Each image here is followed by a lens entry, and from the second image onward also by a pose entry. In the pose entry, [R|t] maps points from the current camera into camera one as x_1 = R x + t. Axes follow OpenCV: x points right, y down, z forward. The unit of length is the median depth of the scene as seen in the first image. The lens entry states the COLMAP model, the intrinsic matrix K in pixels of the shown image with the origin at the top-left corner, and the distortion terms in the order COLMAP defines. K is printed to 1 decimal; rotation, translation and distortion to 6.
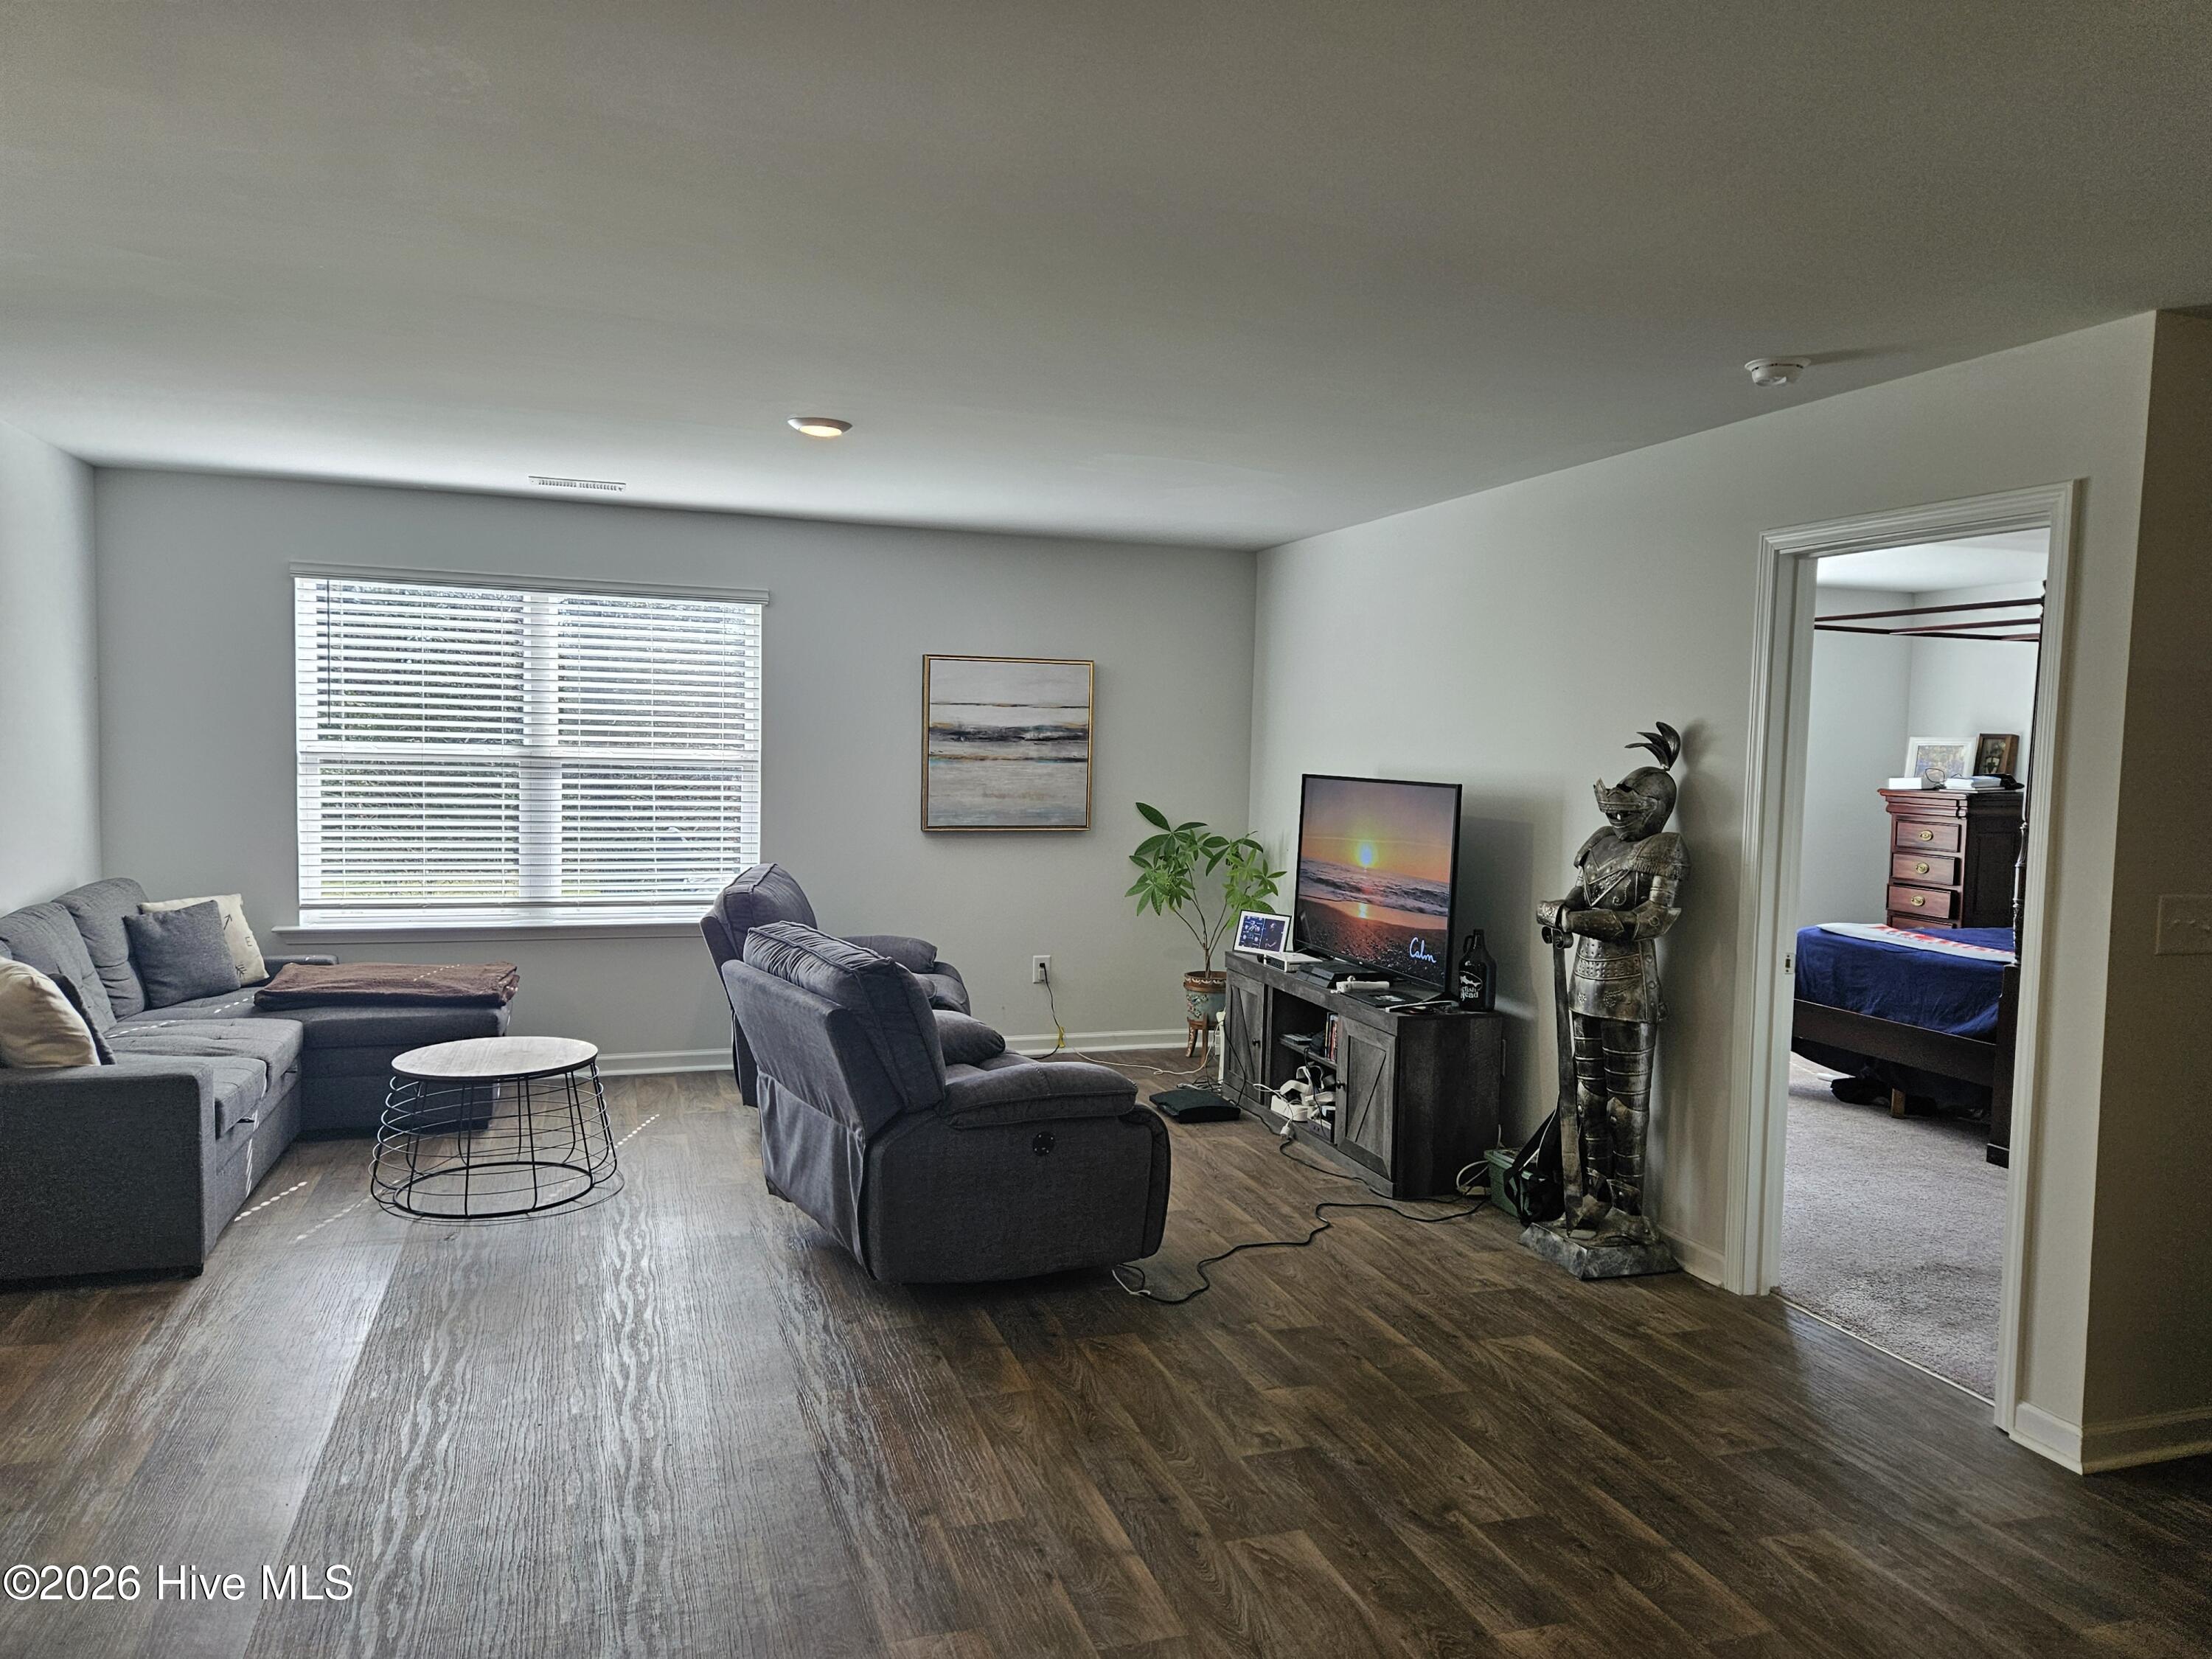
lens RADIAL K [[1471.7, 0, 1138.8], [0, 1471.7, 832.2], [0, 0, 1]] dist [0.053469, -0.034061]
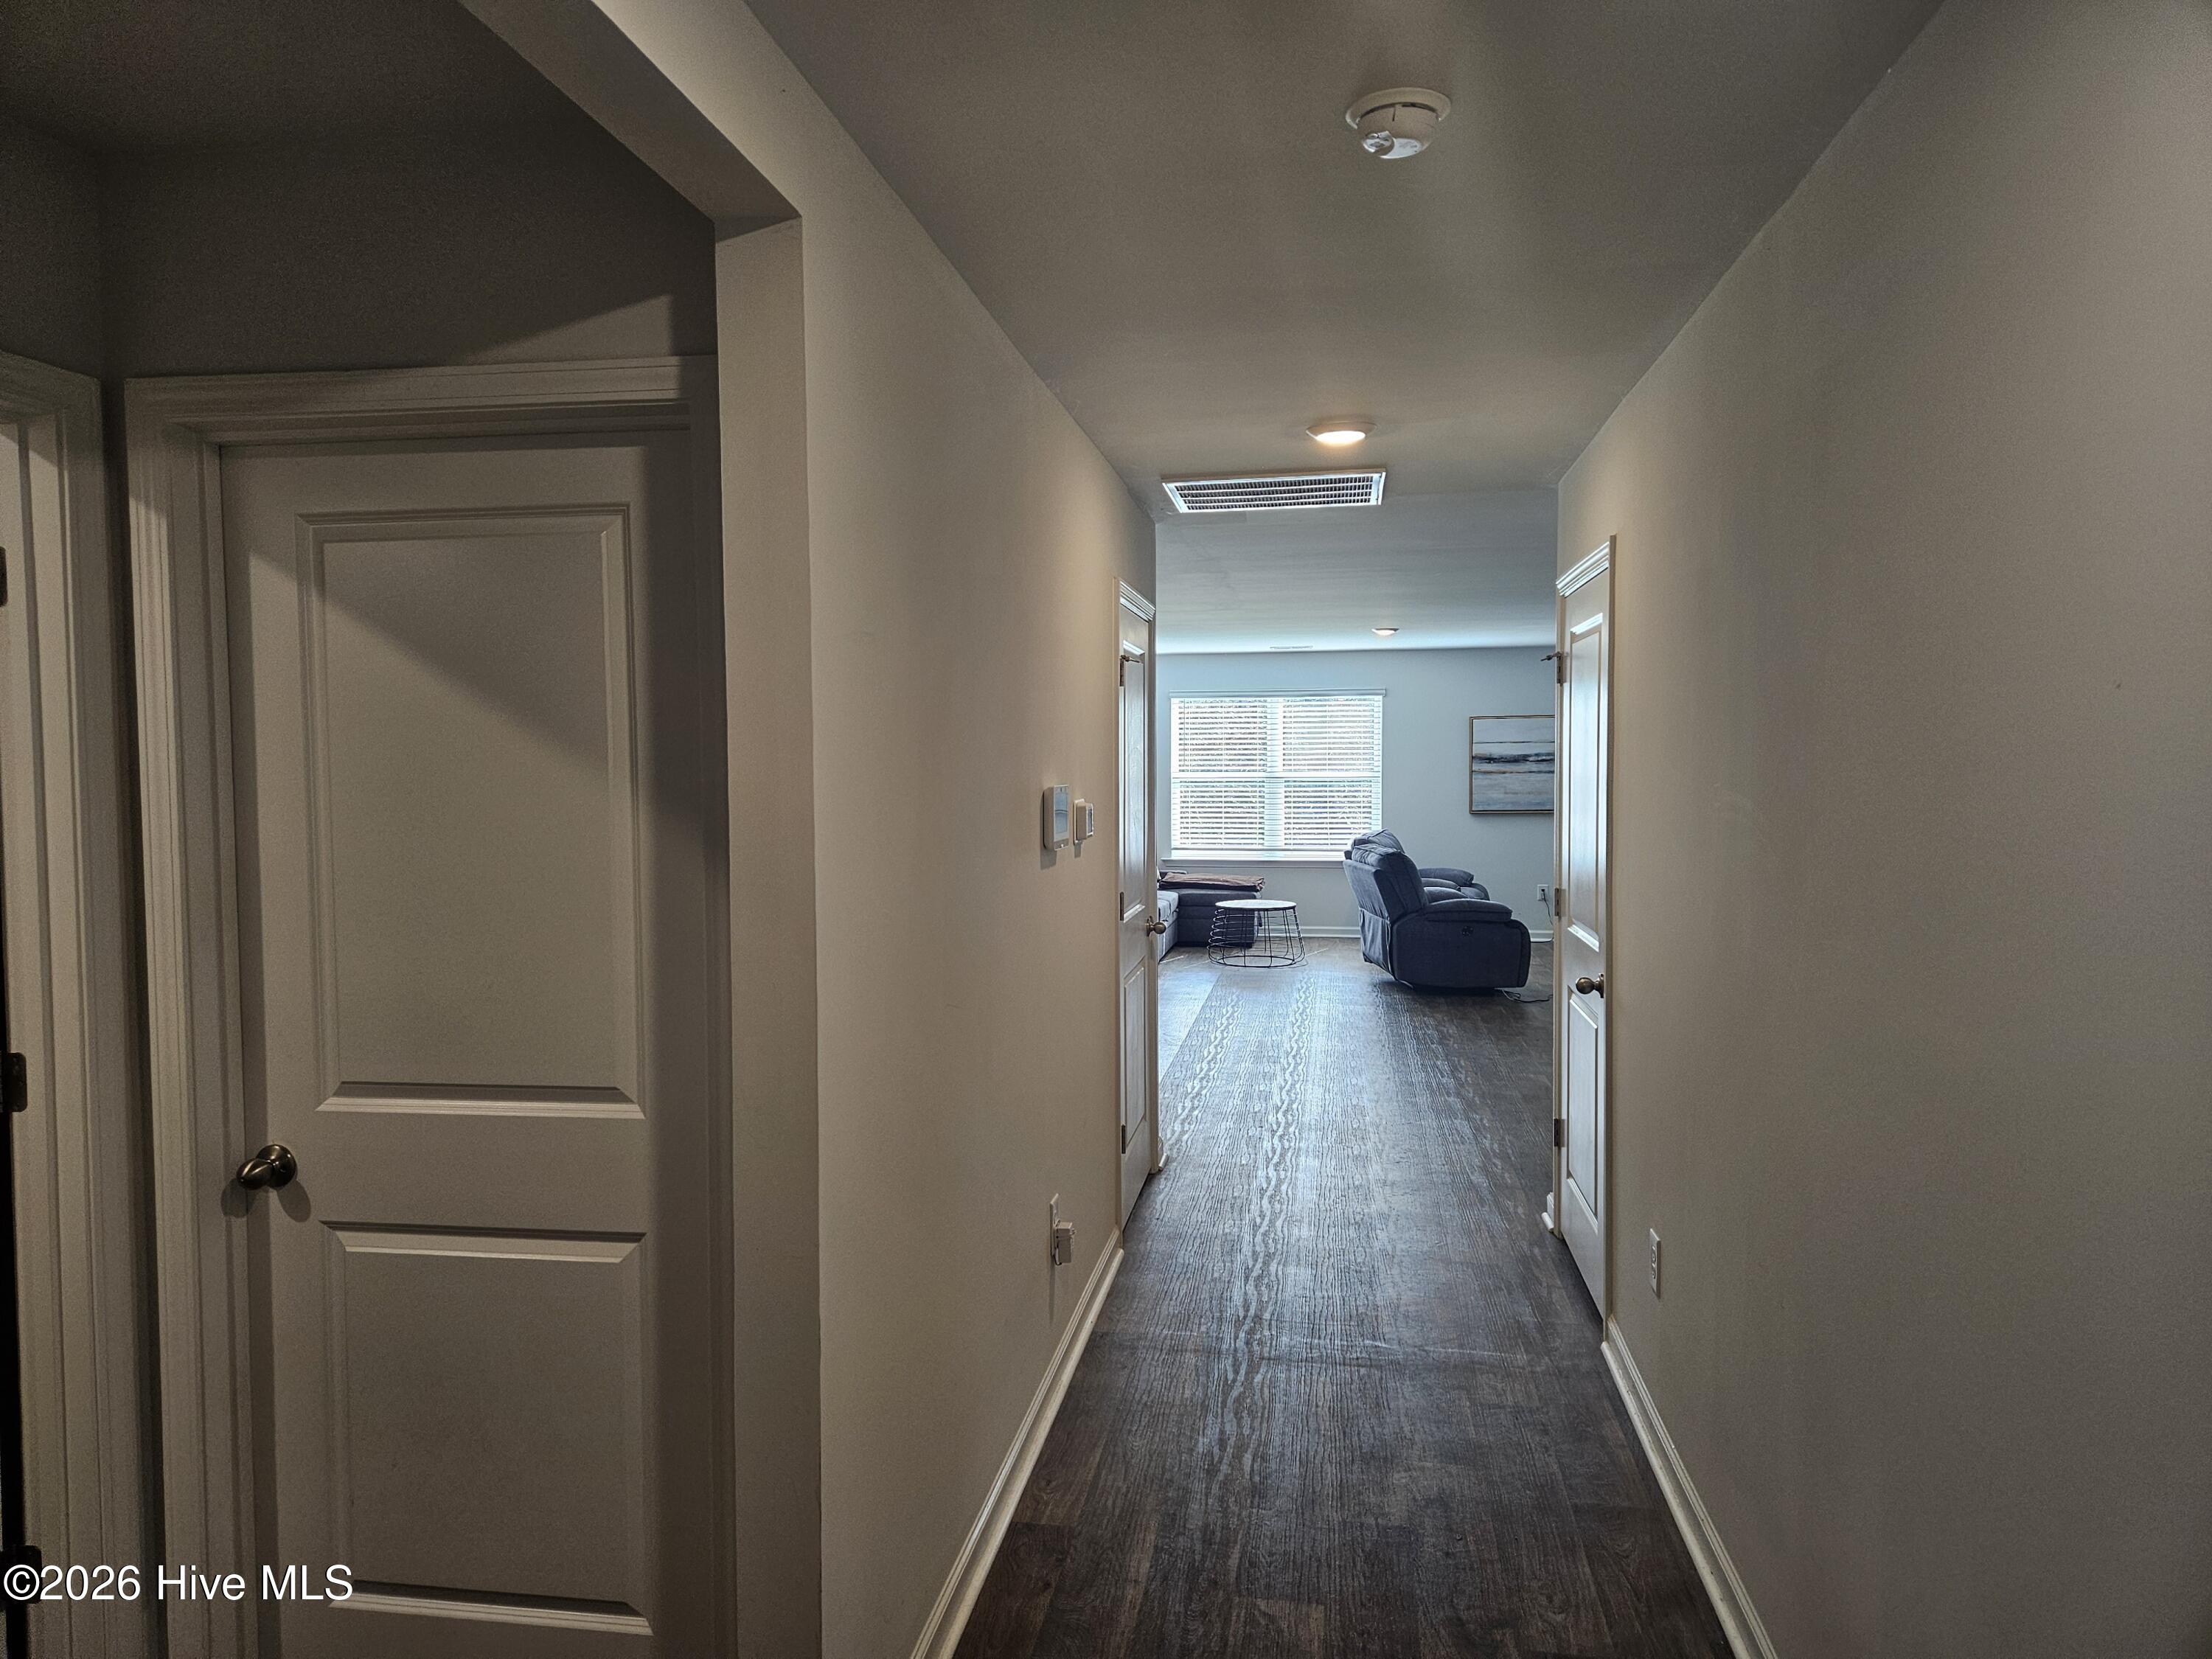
lens RADIAL K [[1471.7, 0, 1097.6], [0, 1471.7, 827.7], [0, 0, 1]] dist [0.053469, -0.034061]
pose [[0.870248, -0.008480, -0.492540, 0.399902], [-0.003657, 0.999713, -0.023673, 0.070664], [0.492600, 0.022403, 0.869968, -0.922344]]
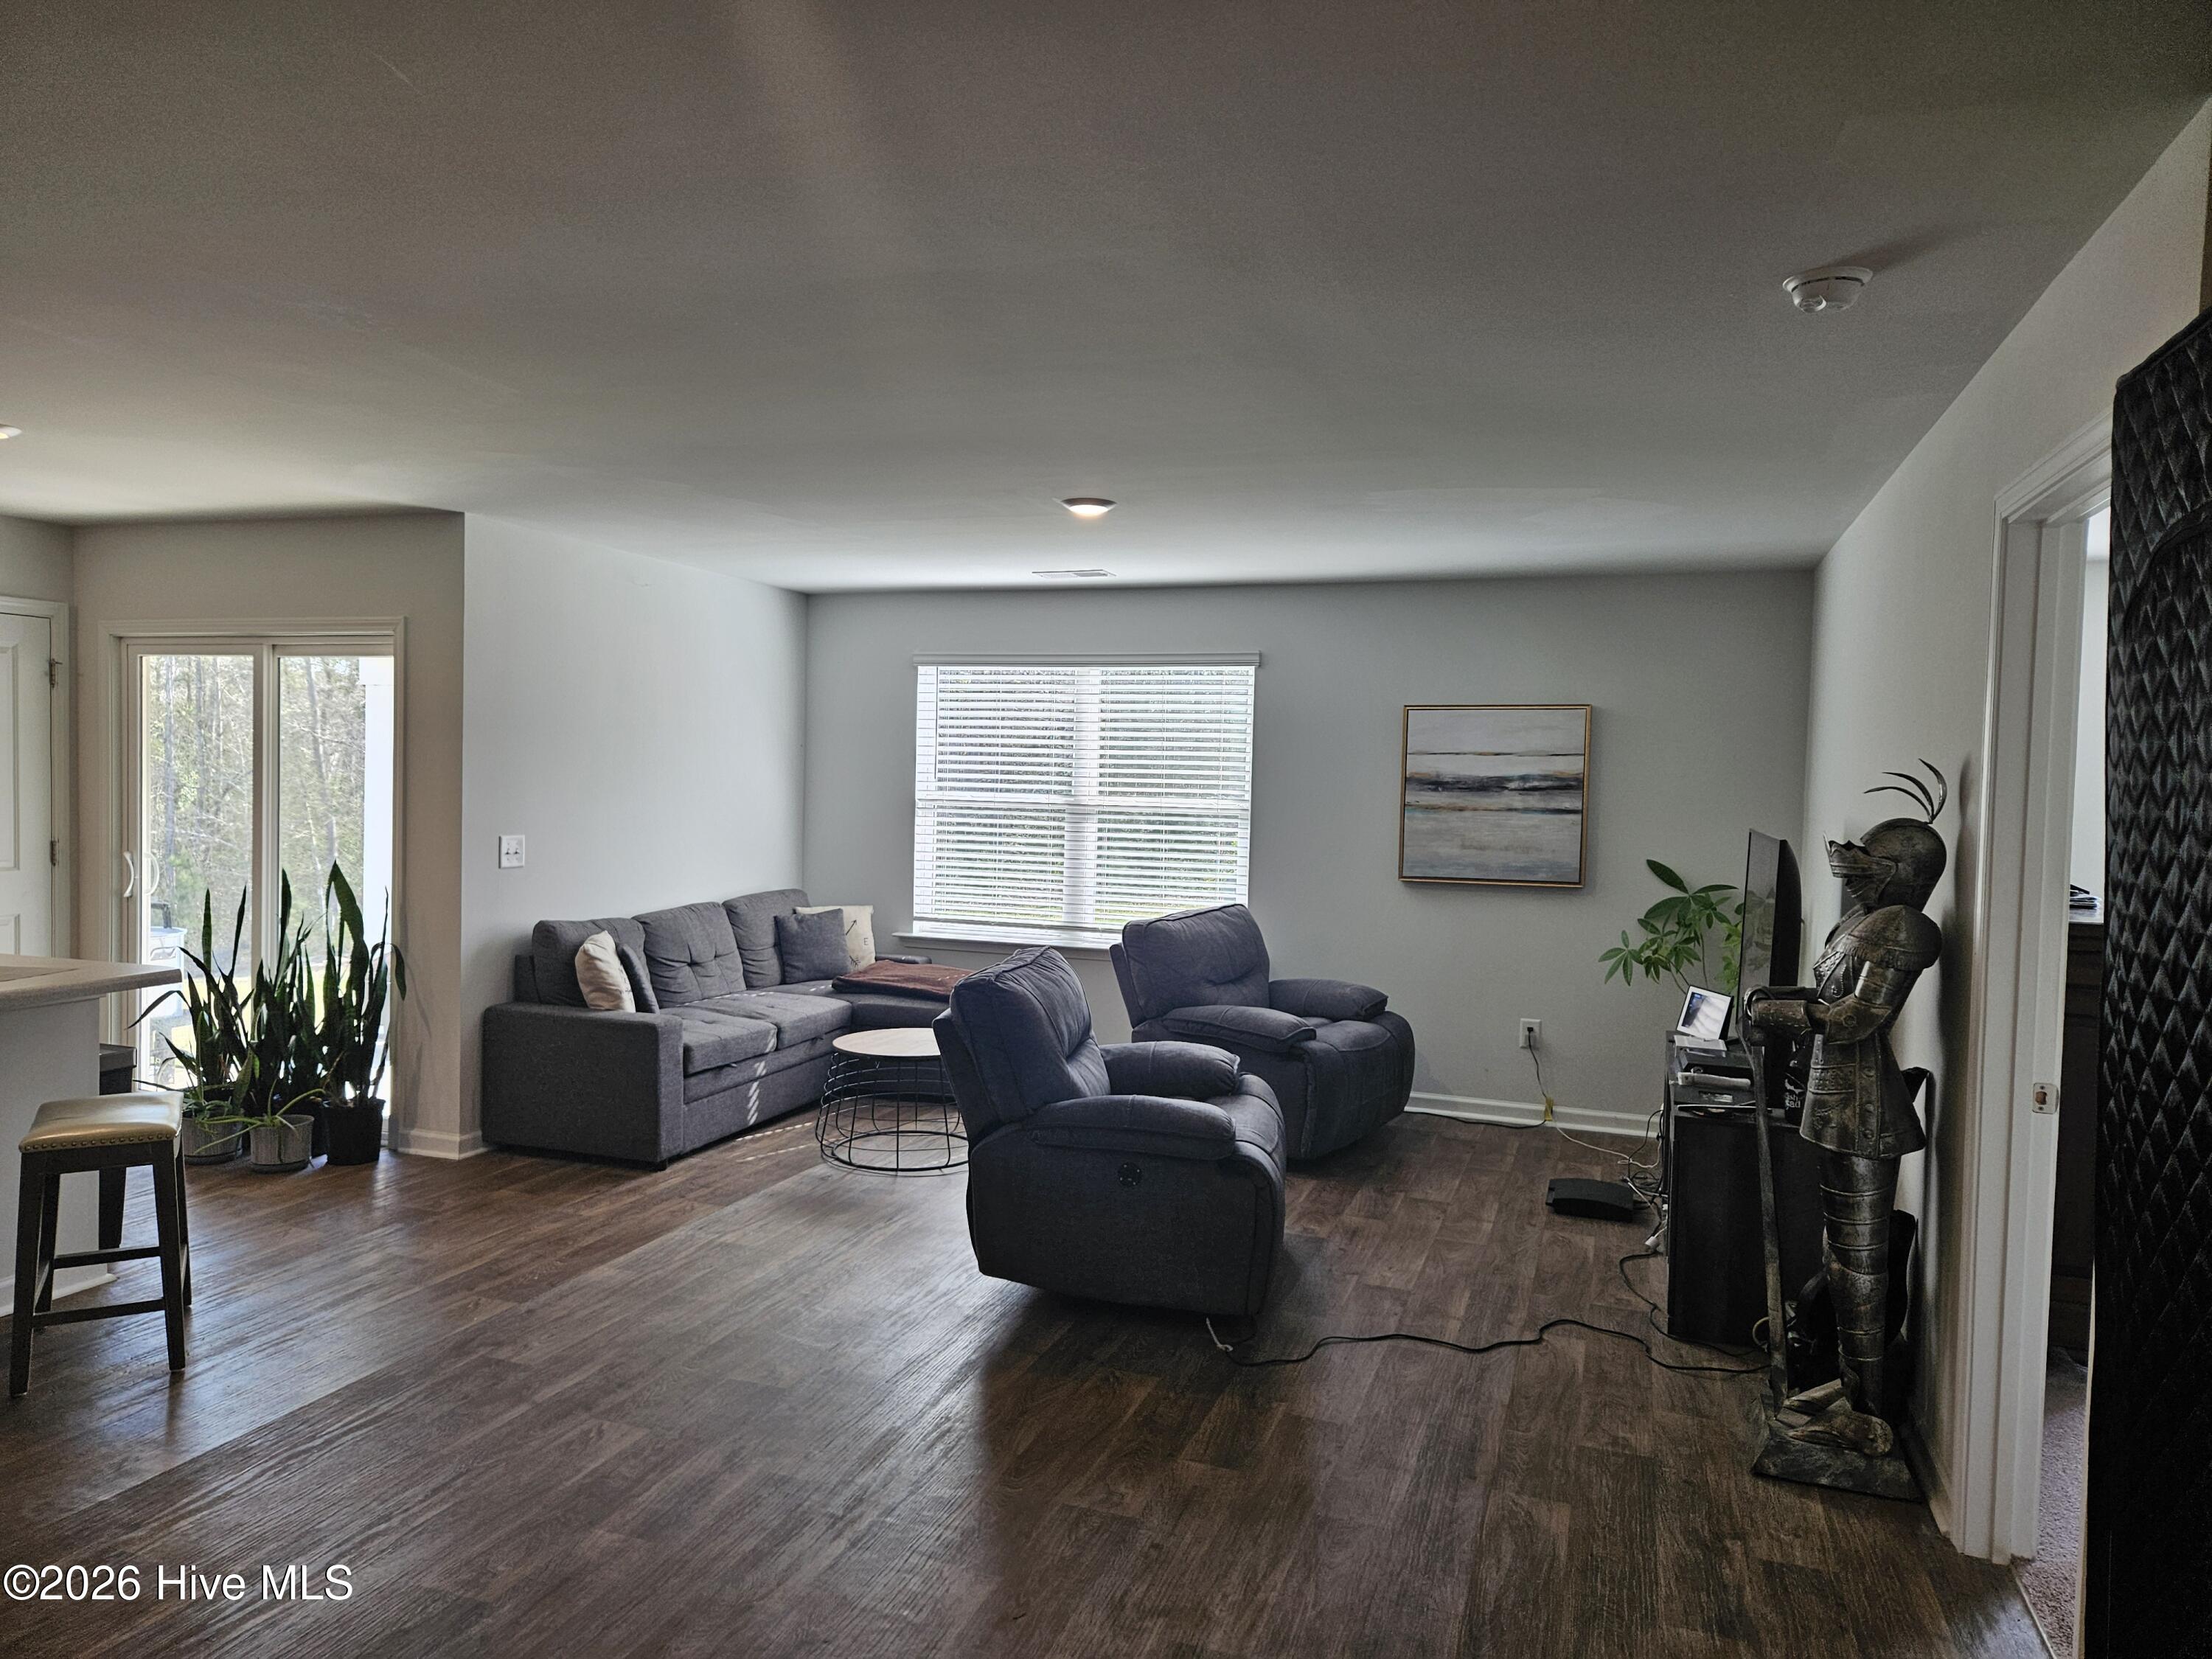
lens RADIAL K [[1471.7, 0, 1166.6], [0, 1471.7, 831.3], [0, 0, 1]] dist [0.053469, -0.034061]
pose [[0.781170, 0.016817, -0.624092, 0.403341], [-0.042898, 0.998720, -0.026783, -0.000812], [0.622843, 0.047694, 0.780892, 0.134780]]
